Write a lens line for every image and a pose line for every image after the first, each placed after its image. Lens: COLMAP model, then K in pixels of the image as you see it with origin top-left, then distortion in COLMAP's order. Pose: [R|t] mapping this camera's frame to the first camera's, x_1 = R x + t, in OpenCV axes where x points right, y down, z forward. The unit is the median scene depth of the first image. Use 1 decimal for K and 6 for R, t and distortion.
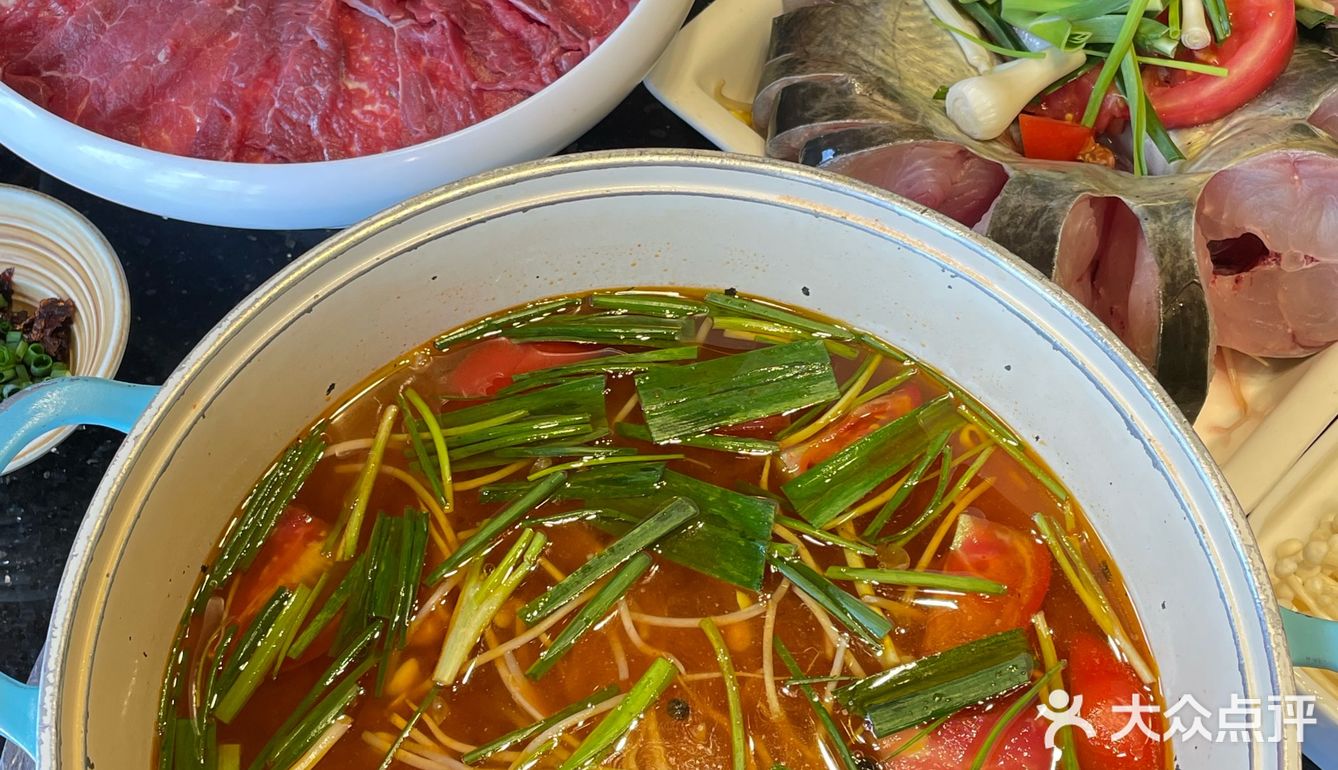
lens RADIAL K [[1664.7, 0, 629.3], [0, 1664.7, 385.0], [0, 0, 1]] dist [0.139381, -0.336438]
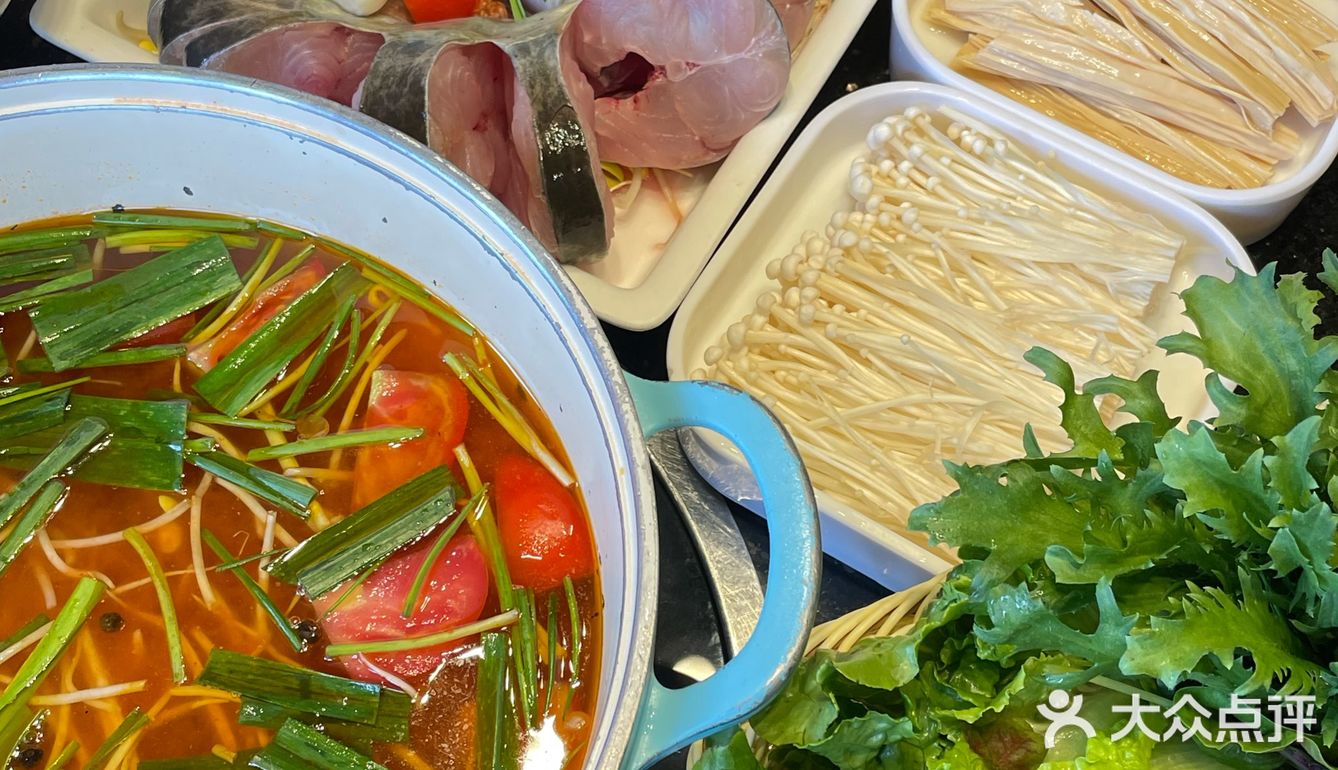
lens RADIAL K [[1664.7, 0, 629.3], [0, 1664.7, 385.0], [0, 0, 1]] dist [0.139381, -0.336438]
pose [[0.968084, -0.226057, 0.108222, 0.227213], [0.225081, 0.974107, 0.021307, 0.094795], [-0.110237, 0.003732, 0.993898, -0.024718]]
